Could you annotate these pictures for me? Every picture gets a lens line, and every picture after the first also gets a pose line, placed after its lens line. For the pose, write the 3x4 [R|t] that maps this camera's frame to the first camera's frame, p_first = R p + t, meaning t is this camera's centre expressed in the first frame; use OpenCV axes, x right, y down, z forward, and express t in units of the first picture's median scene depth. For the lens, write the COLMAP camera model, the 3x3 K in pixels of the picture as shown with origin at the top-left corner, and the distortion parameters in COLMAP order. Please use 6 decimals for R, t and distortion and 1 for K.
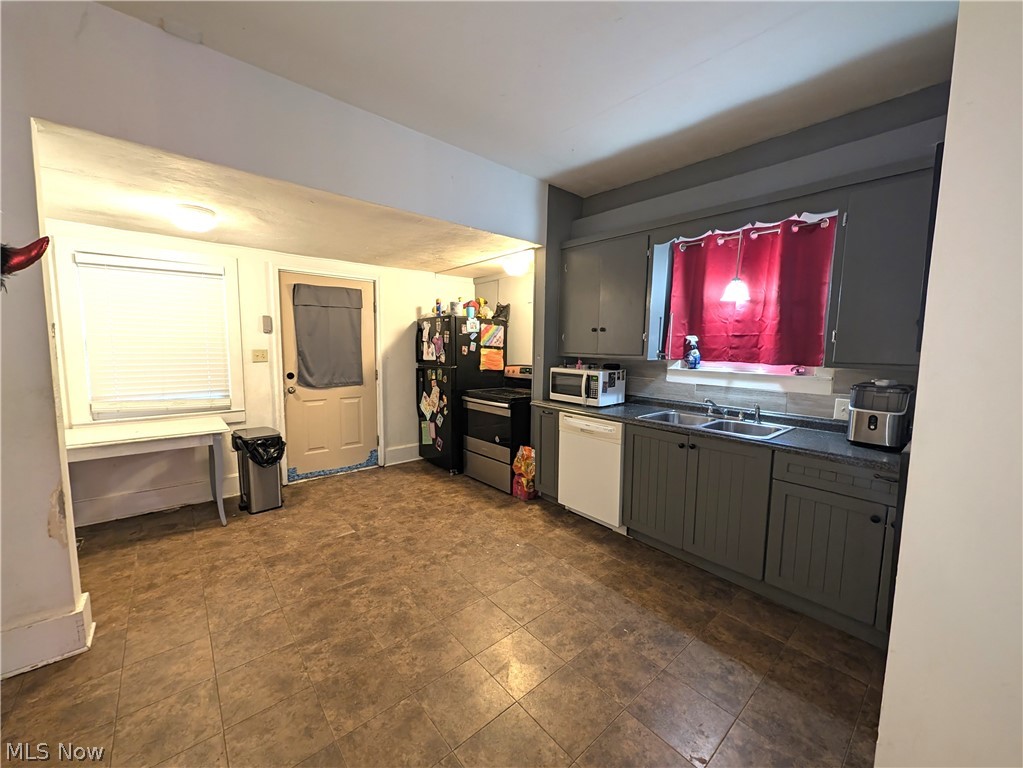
lens RADIAL K [[393.6, 0, 515.2], [0, 393.6, 385.4], [0, 0, 1]] dist [0.001706, -0.000372]
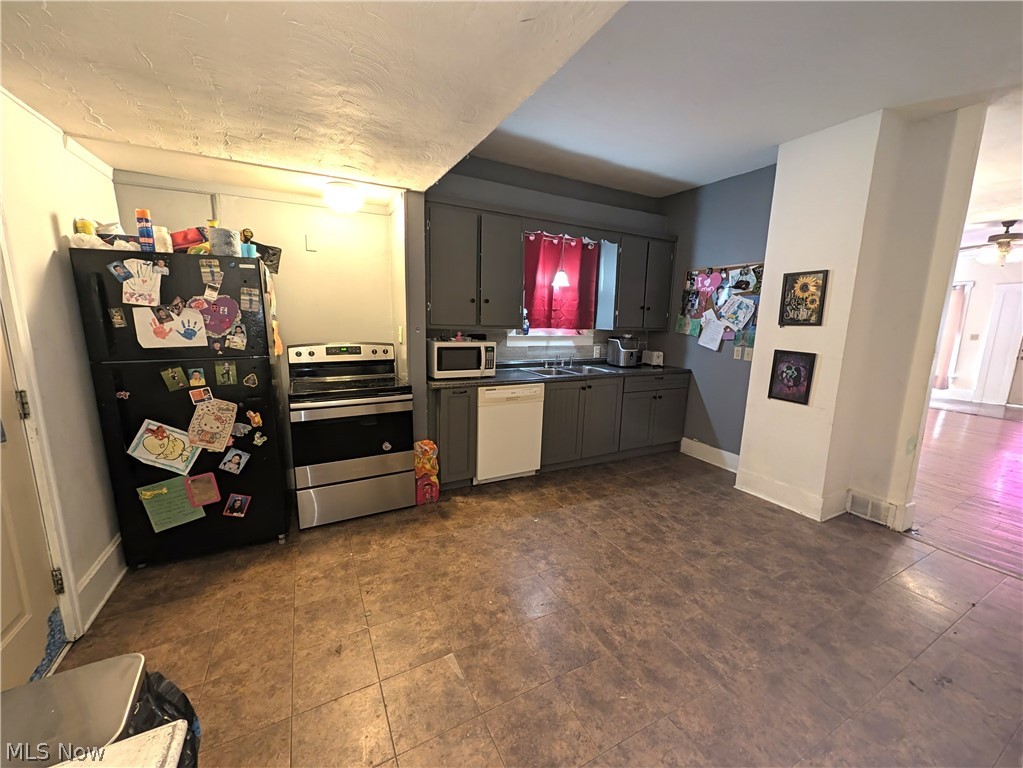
lens RADIAL K [[393.6, 0, 514.7], [0, 393.6, 383.3], [0, 0, 1]] dist [0.001706, -0.000372]
pose [[0.236376, -0.171298, 0.956443, -0.834859], [0.081992, 0.984343, 0.156031, -0.091100], [-0.968196, 0.041539, 0.246721, 0.731111]]
